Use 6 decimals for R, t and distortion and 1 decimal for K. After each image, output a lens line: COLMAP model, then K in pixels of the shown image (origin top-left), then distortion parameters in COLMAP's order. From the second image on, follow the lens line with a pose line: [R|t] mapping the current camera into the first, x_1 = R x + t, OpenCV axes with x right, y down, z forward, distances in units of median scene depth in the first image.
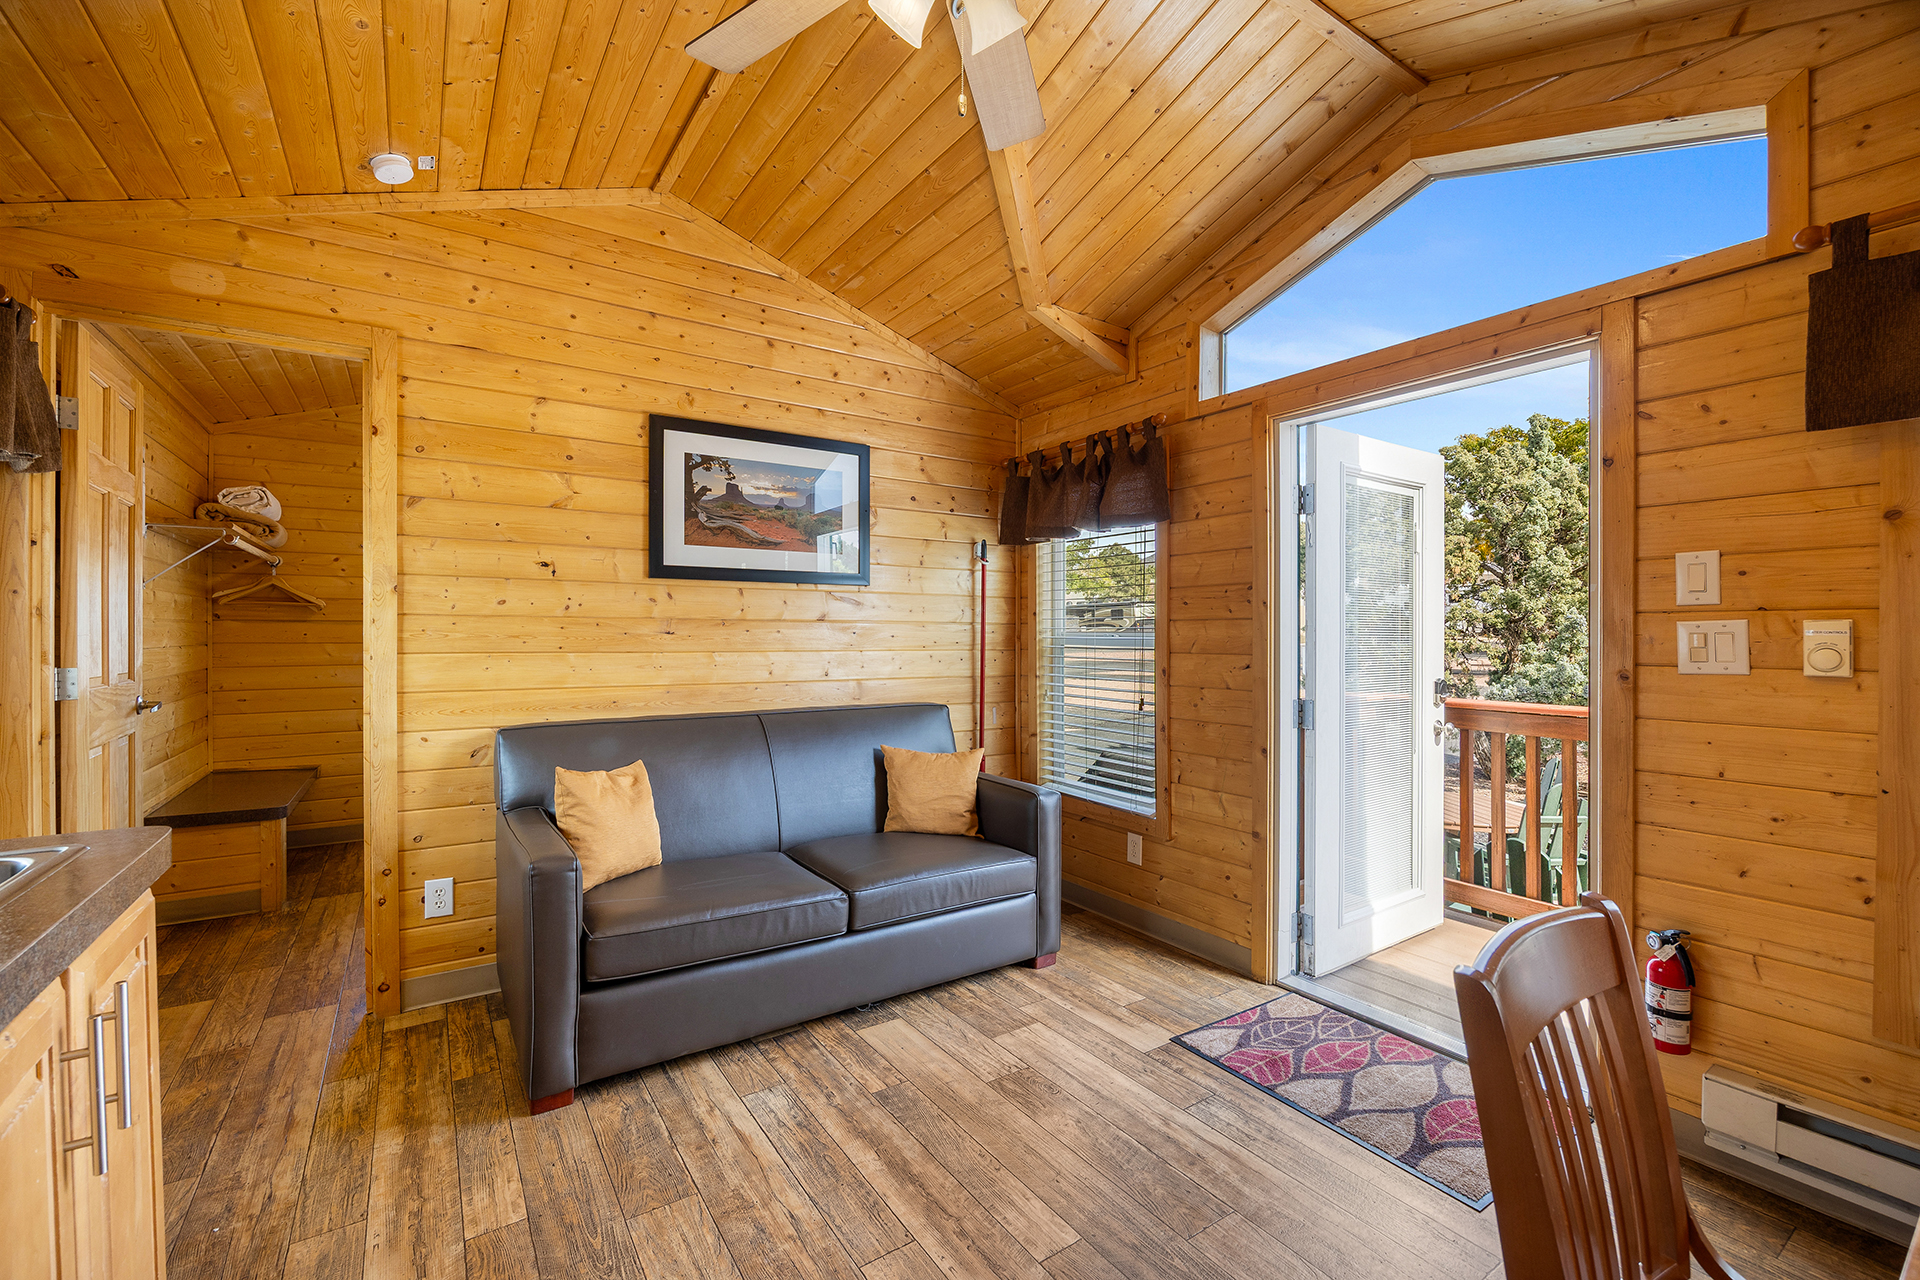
lens RADIAL K [[806.2, 0, 967.6], [0, 806.2, 635.9], [0, 0, 1]] dist [-0.004015, -0.000381]
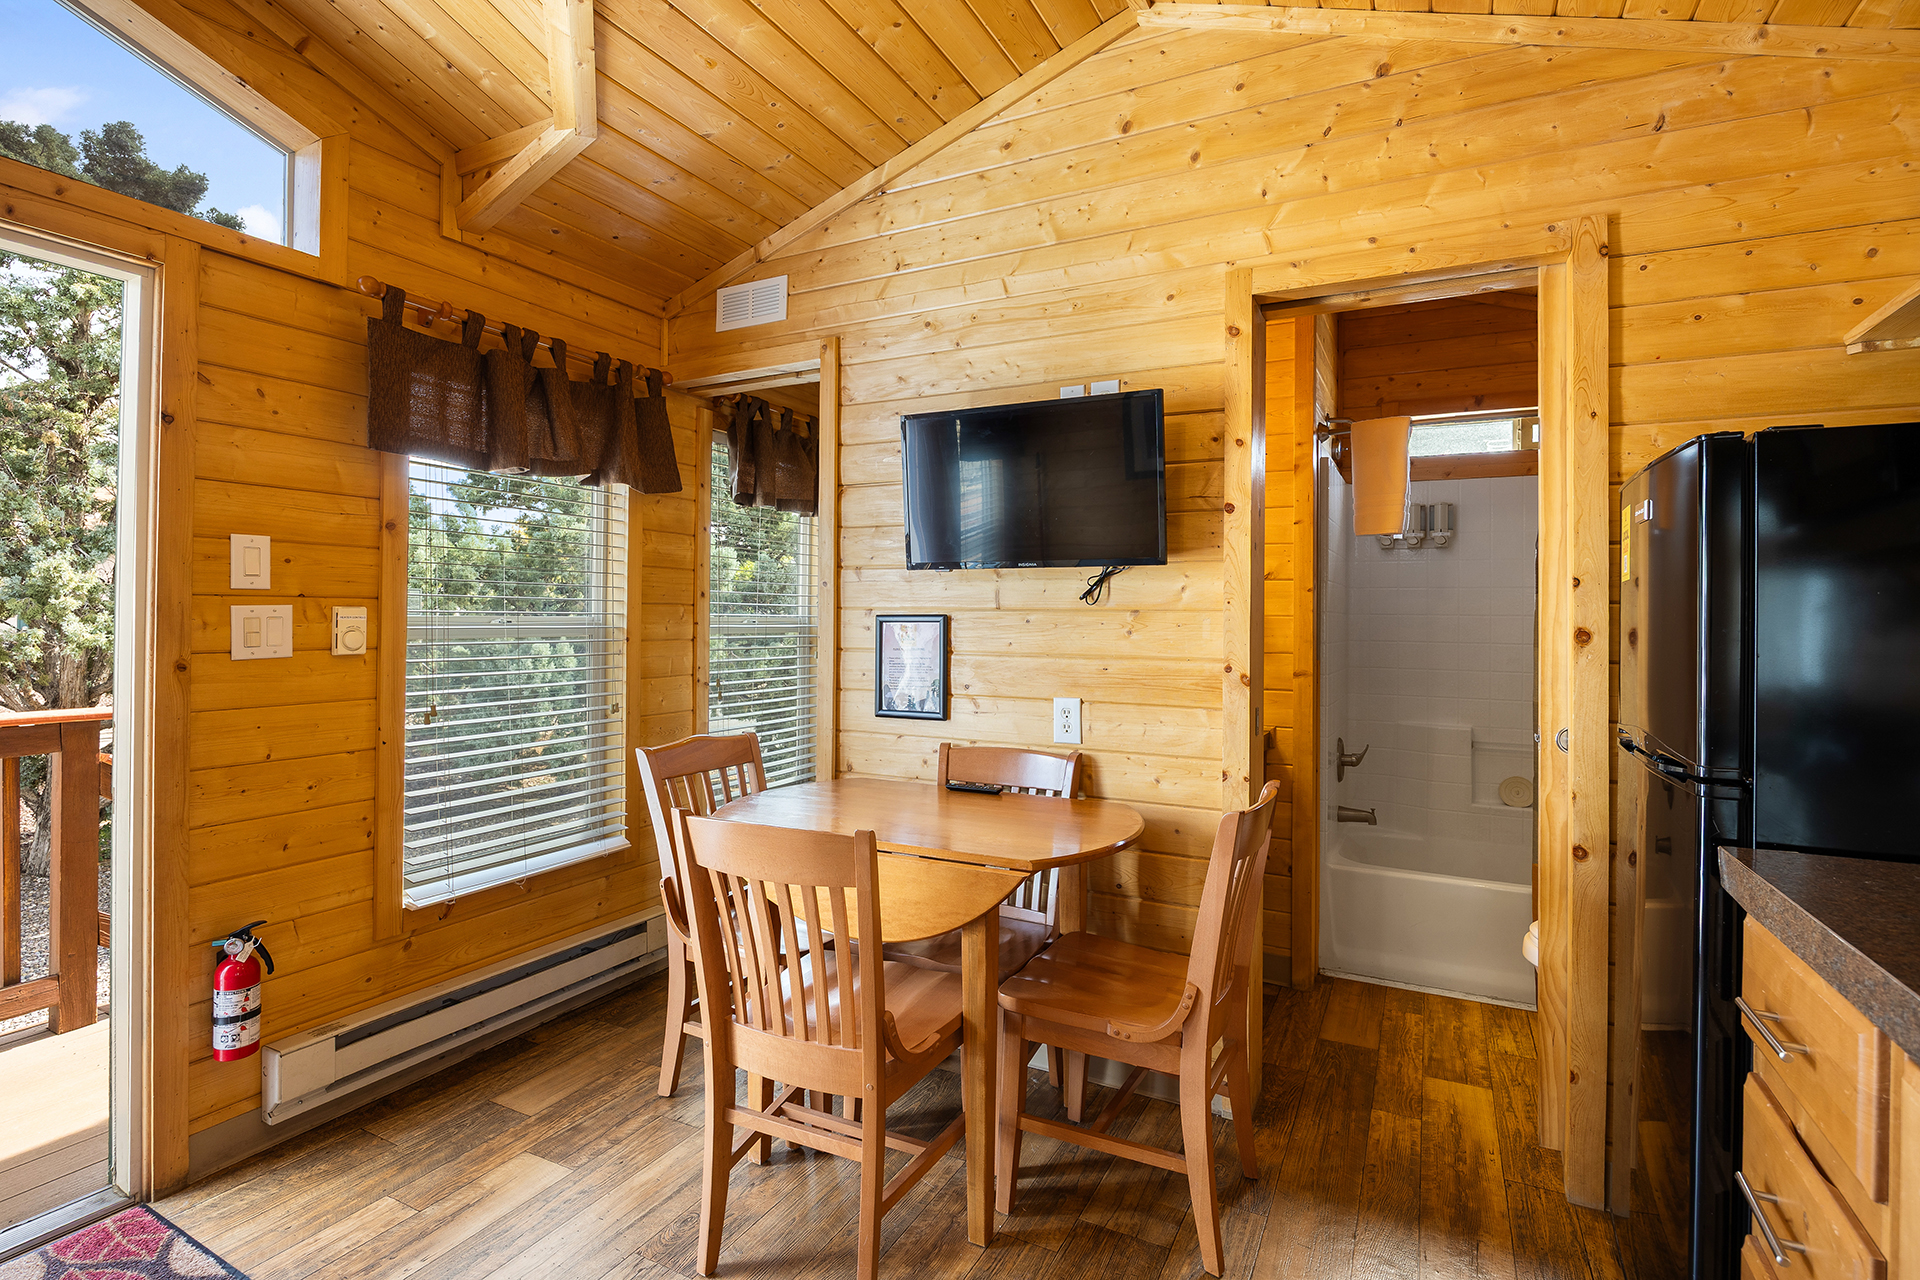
lens RADIAL K [[929.5, 0, 965.7], [0, 929.5, 624.9], [0, 0, 1]] dist [-0.010716, -0.000508]
pose [[-0.478354, 0.000081, 0.878167, -0.520216], [0.004653, 0.999986, 0.002443, 0.007072], [-0.878155, 0.005255, -0.478348, 0.796457]]
